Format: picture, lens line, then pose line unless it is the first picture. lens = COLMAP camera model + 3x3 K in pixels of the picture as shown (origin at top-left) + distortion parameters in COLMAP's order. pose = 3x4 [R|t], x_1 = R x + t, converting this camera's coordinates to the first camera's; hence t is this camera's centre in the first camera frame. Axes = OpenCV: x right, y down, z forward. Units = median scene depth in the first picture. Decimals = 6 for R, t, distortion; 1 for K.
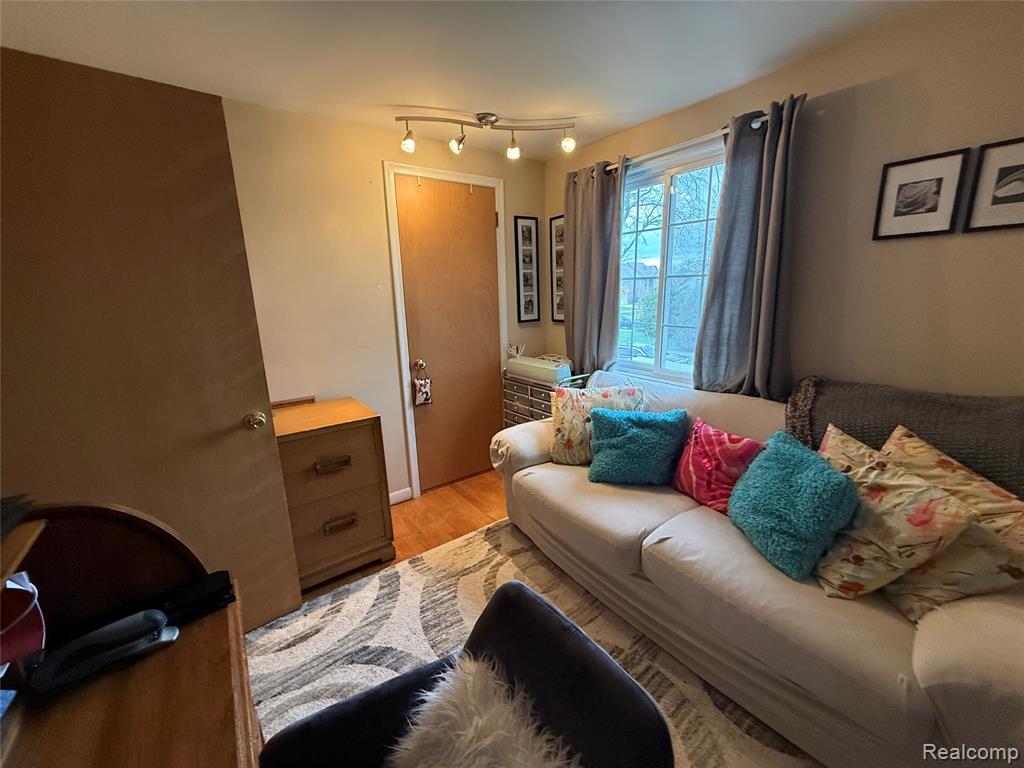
lens RADIAL K [[407.7, 0, 511.7], [0, 407.7, 381.7], [0, 0, 1]] dist [-0.004062, 0.000268]
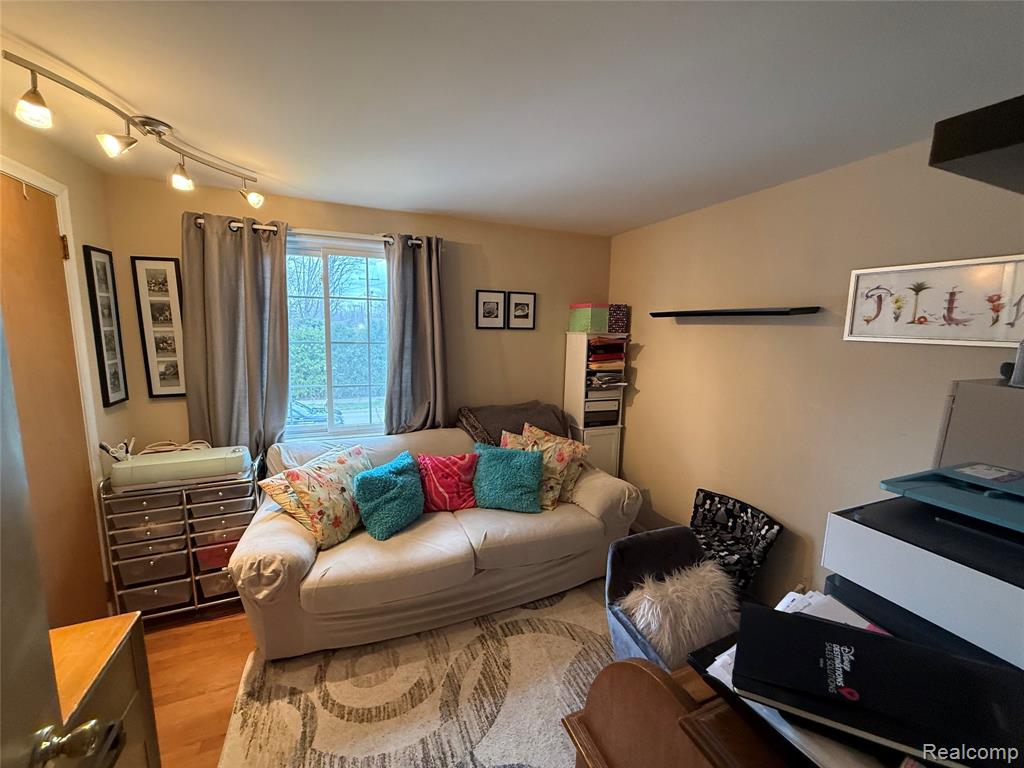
lens RADIAL K [[407.7, 0, 511.8], [0, 407.7, 382.2], [0, 0, 1]] dist [-0.004062, 0.000268]
pose [[0.234561, -0.105117, 0.966401, -0.719682], [0.191289, 0.979690, 0.060134, -0.159906], [-0.953095, 0.170757, 0.249905, 0.358899]]
